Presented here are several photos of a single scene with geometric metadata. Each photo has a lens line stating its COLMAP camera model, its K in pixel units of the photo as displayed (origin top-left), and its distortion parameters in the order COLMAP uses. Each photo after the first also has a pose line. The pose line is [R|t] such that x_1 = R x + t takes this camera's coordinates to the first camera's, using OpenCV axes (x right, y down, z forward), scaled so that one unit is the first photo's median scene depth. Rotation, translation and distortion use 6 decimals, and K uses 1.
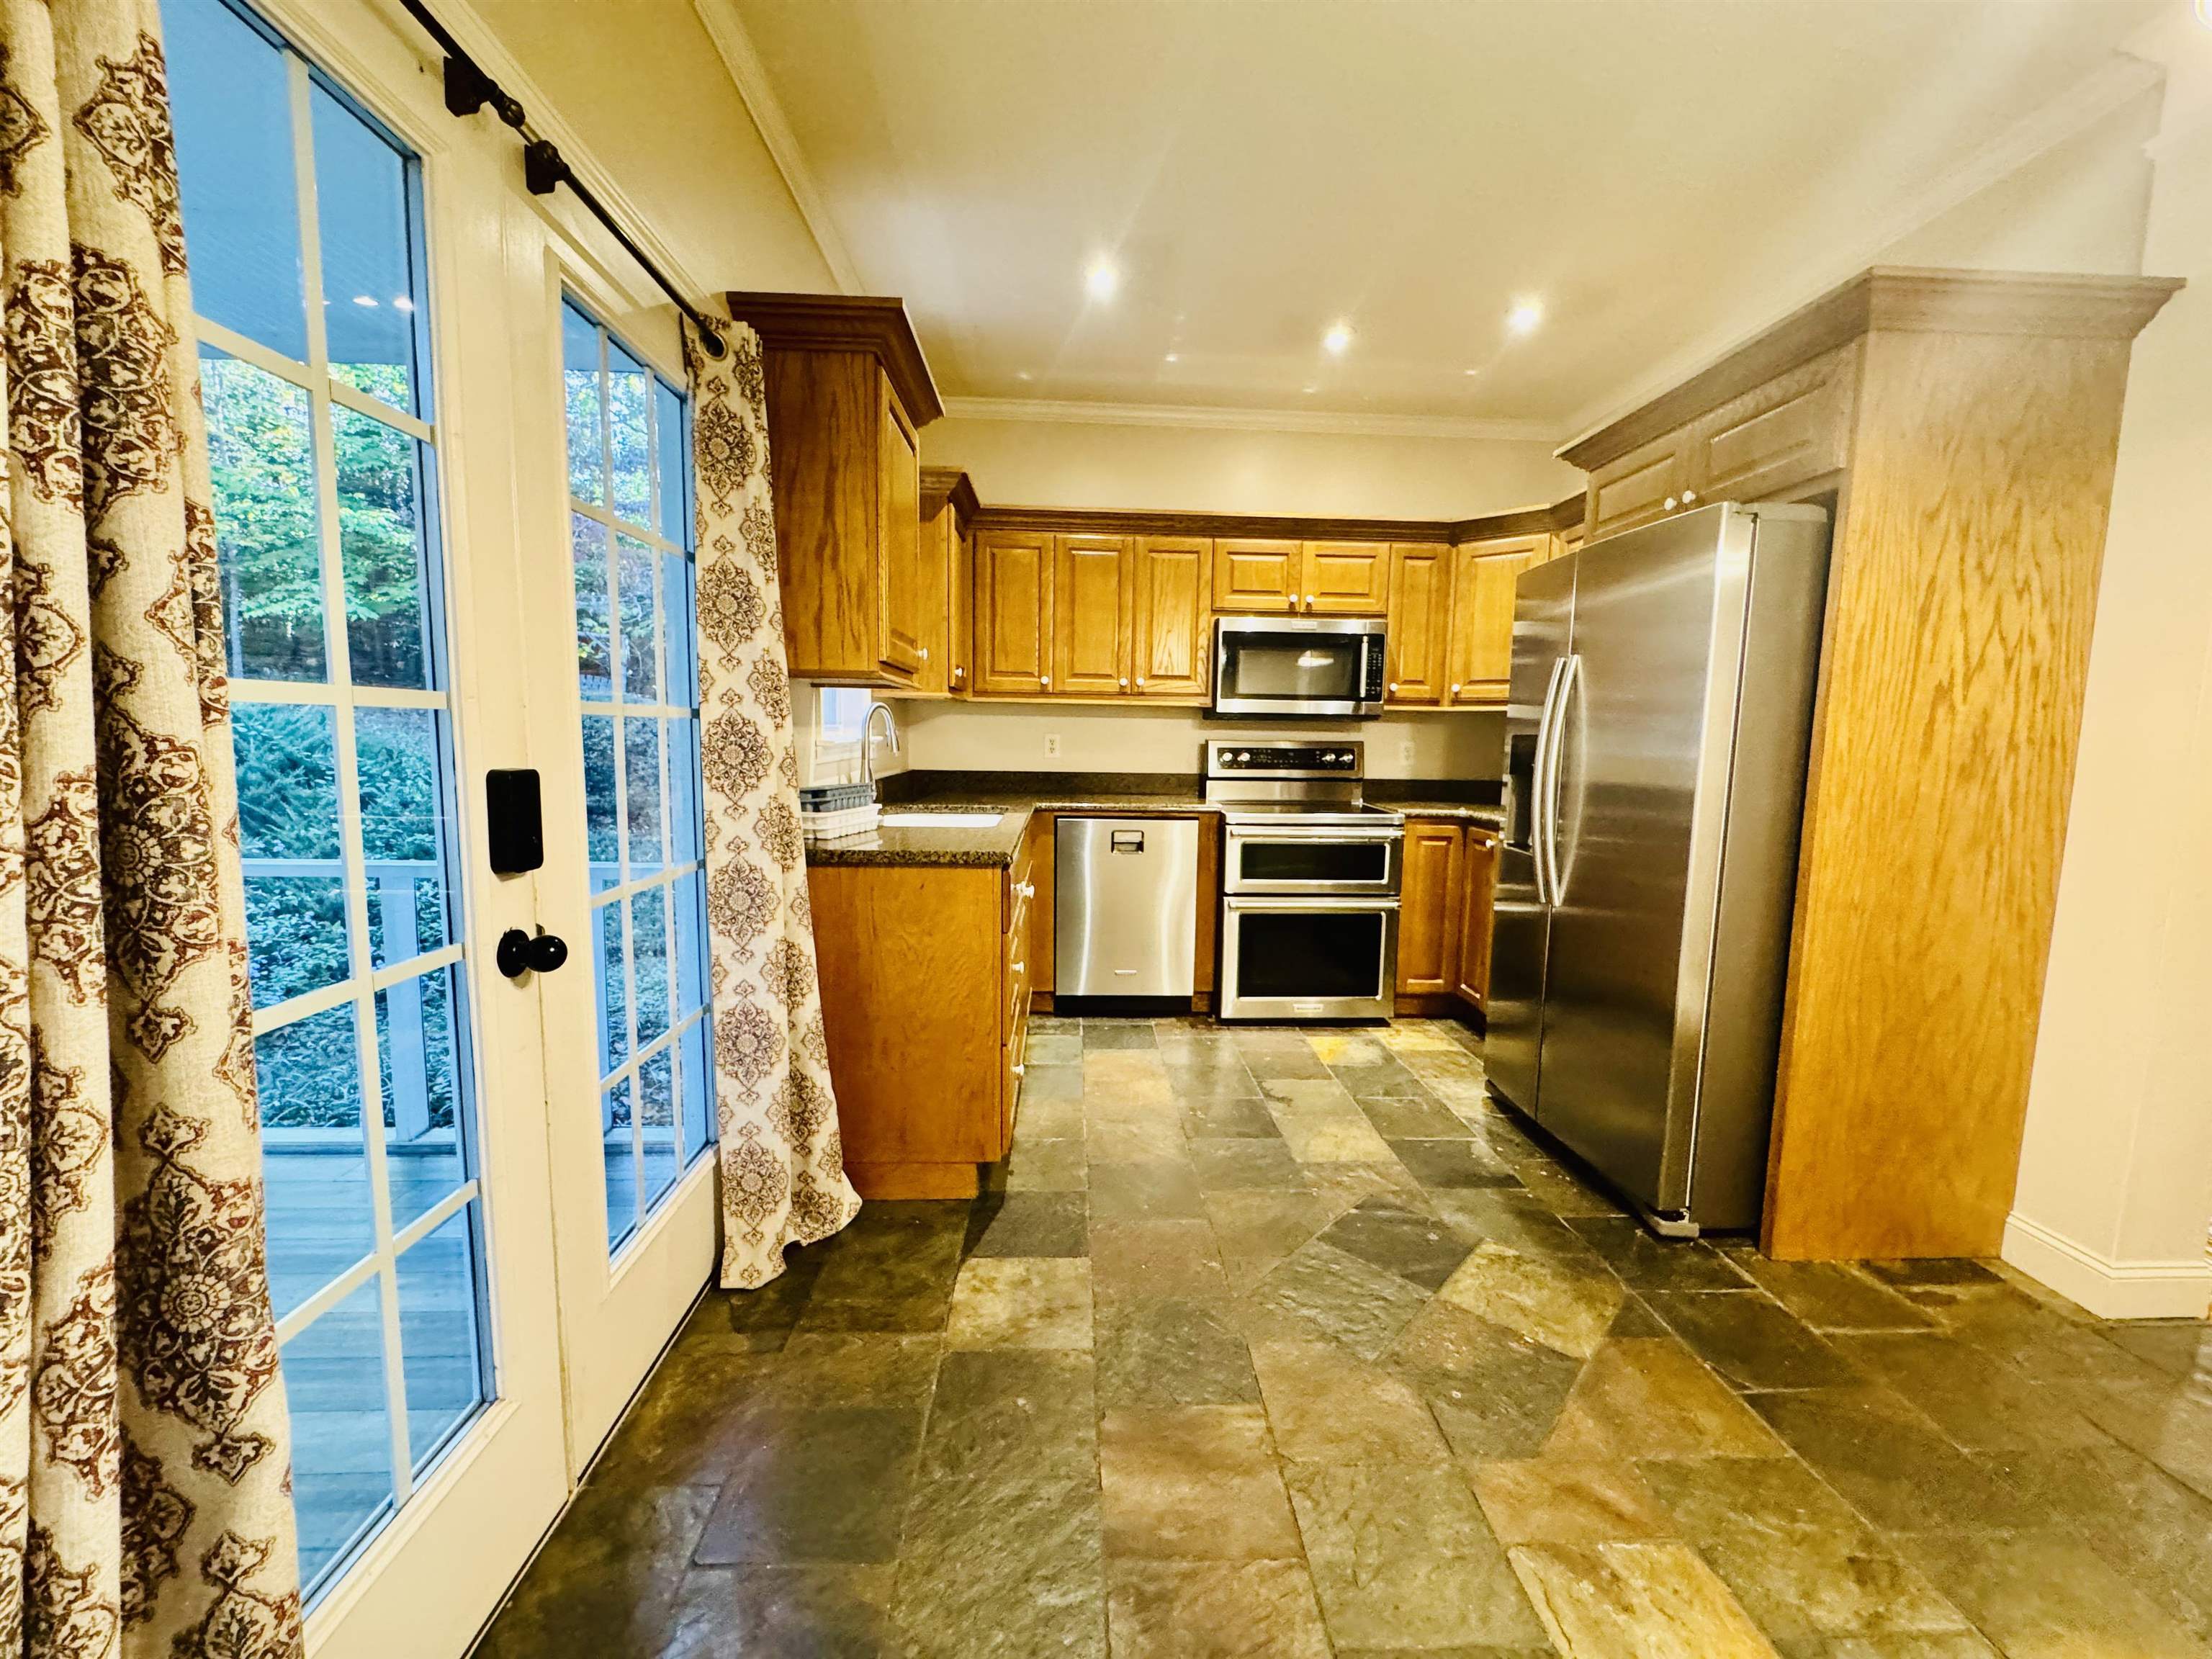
lens RADIAL K [[884.6, 0, 1102.6], [0, 884.6, 825.4], [0, 0, 1]] dist [0.000010, 0.000323]
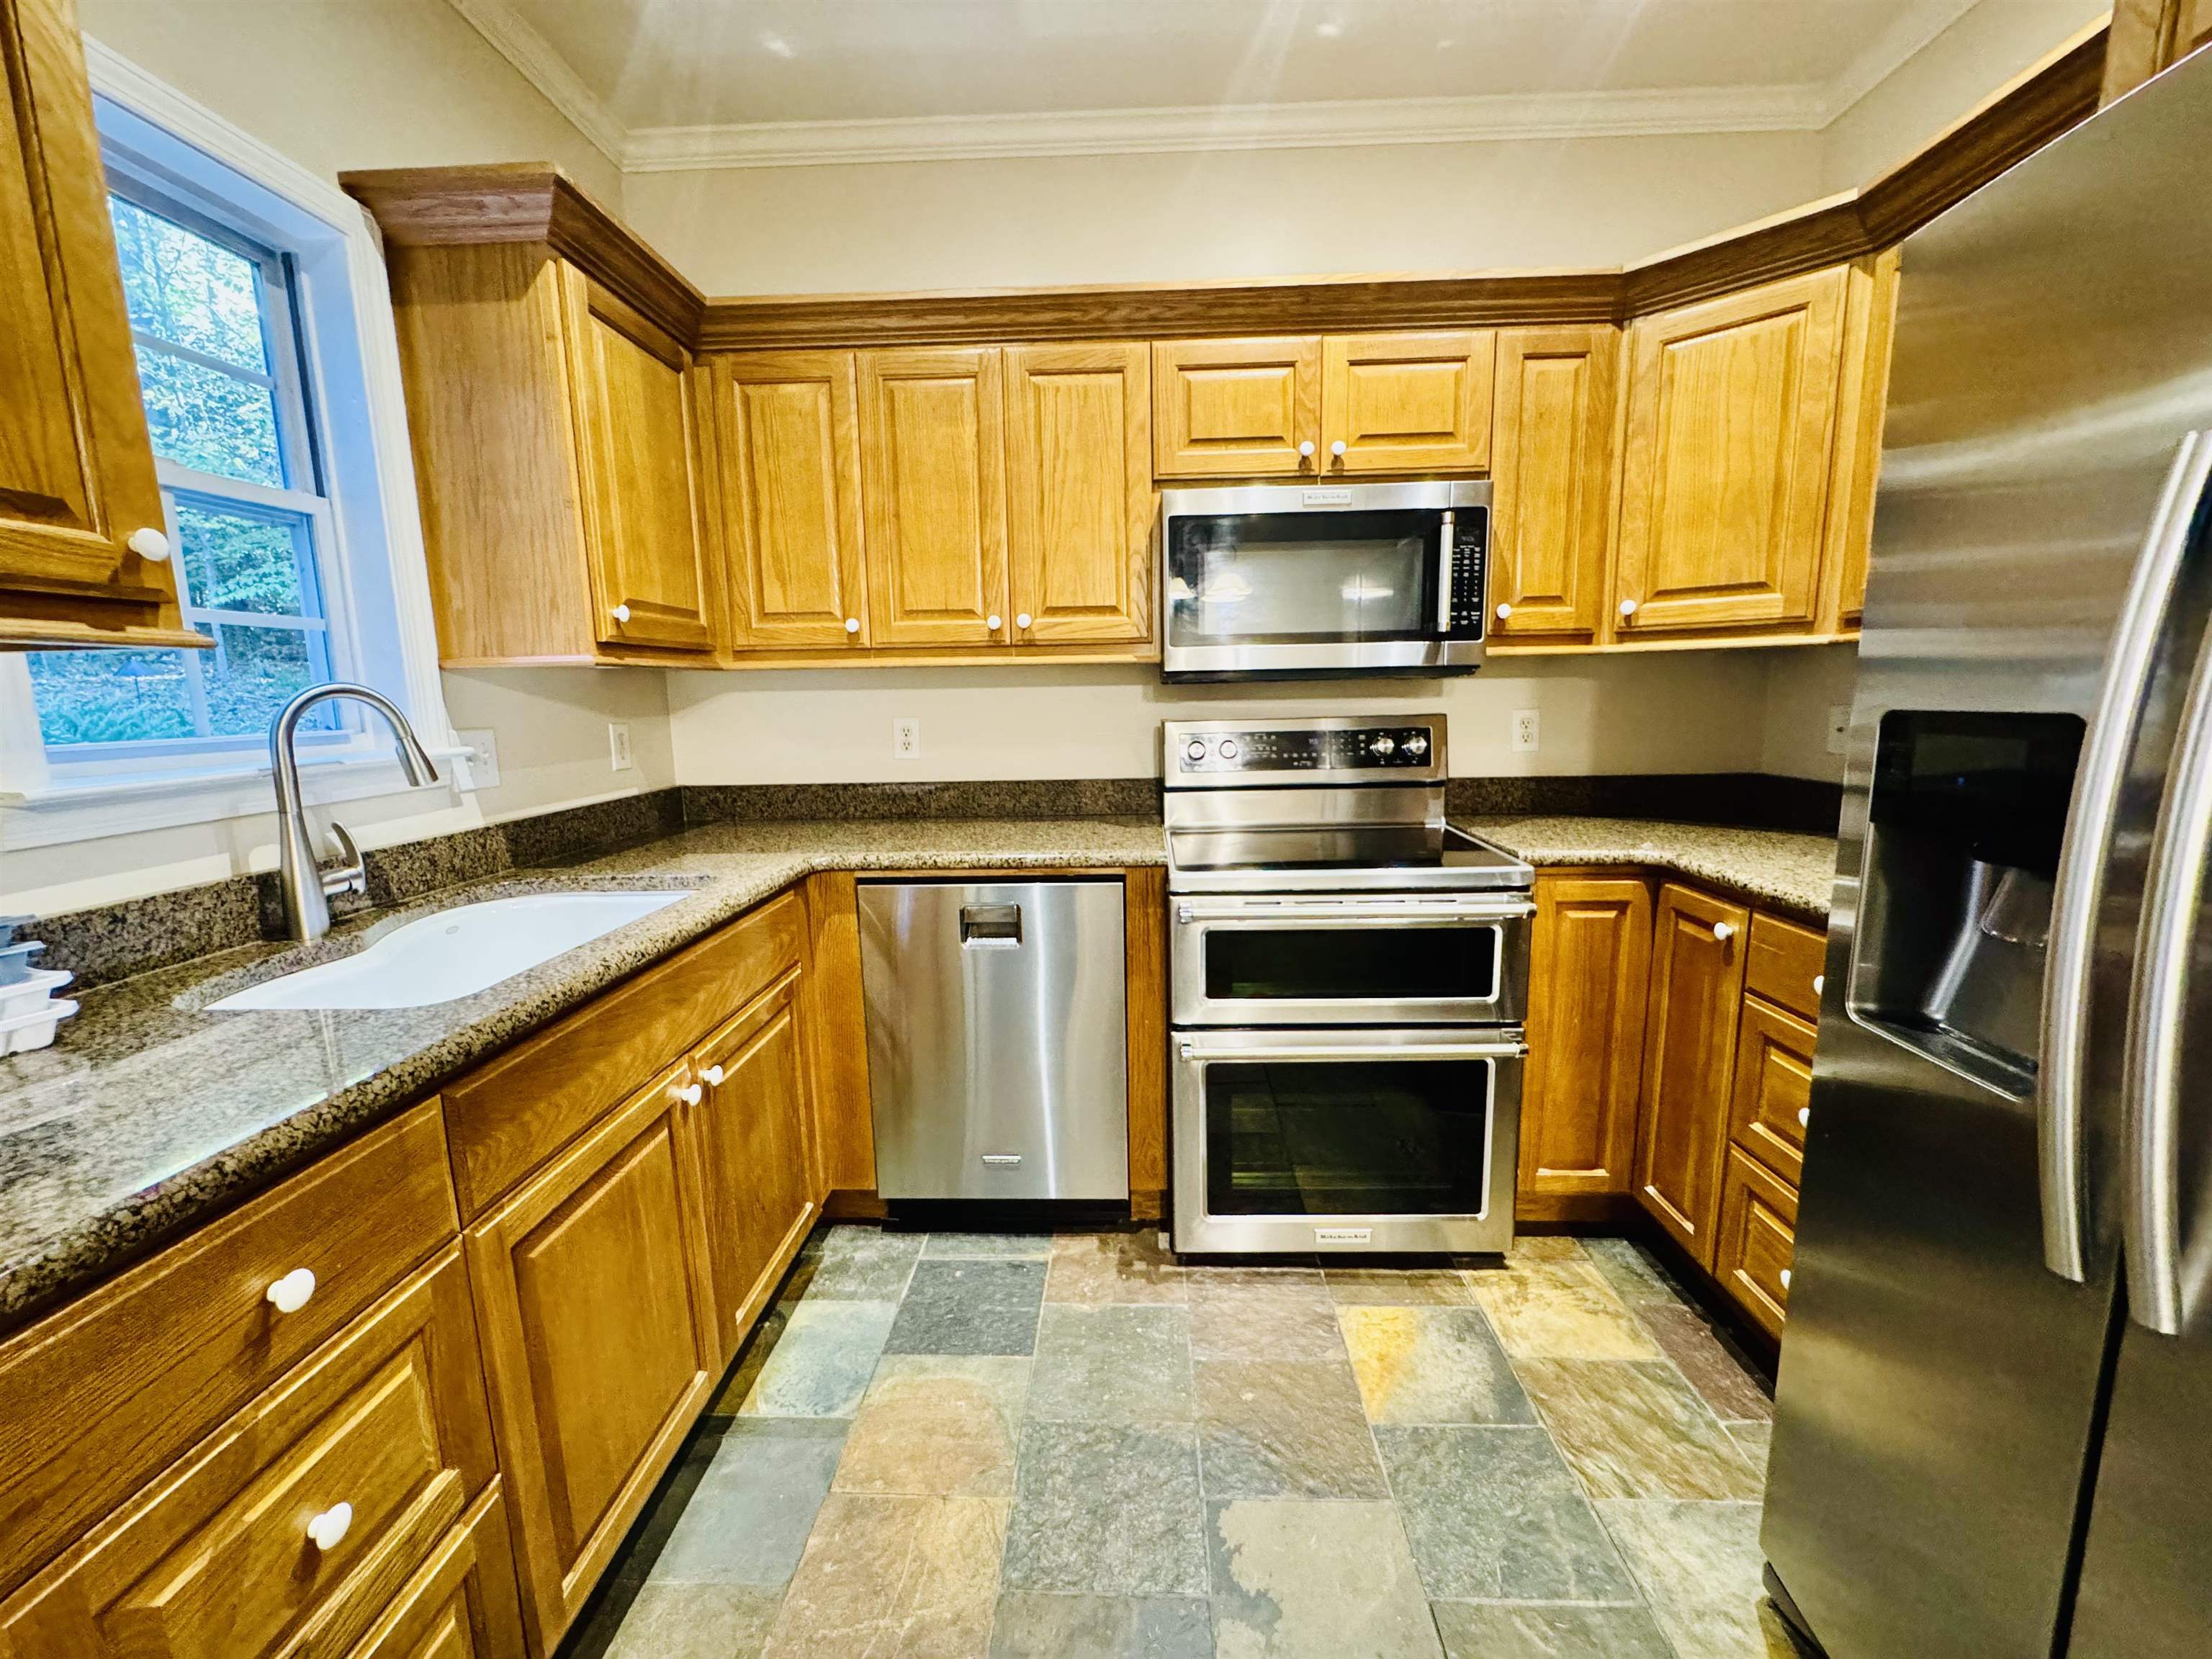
lens RADIAL K [[884.6, 0, 1104.1], [0, 884.6, 825.4], [0, 0, 1]] dist [0.000010, 0.000323]
pose [[0.996204, -0.023688, -0.083765, 0.134714], [0.027416, 0.998671, 0.043634, -0.059003], [0.082620, -0.045764, 0.995530, 0.456647]]
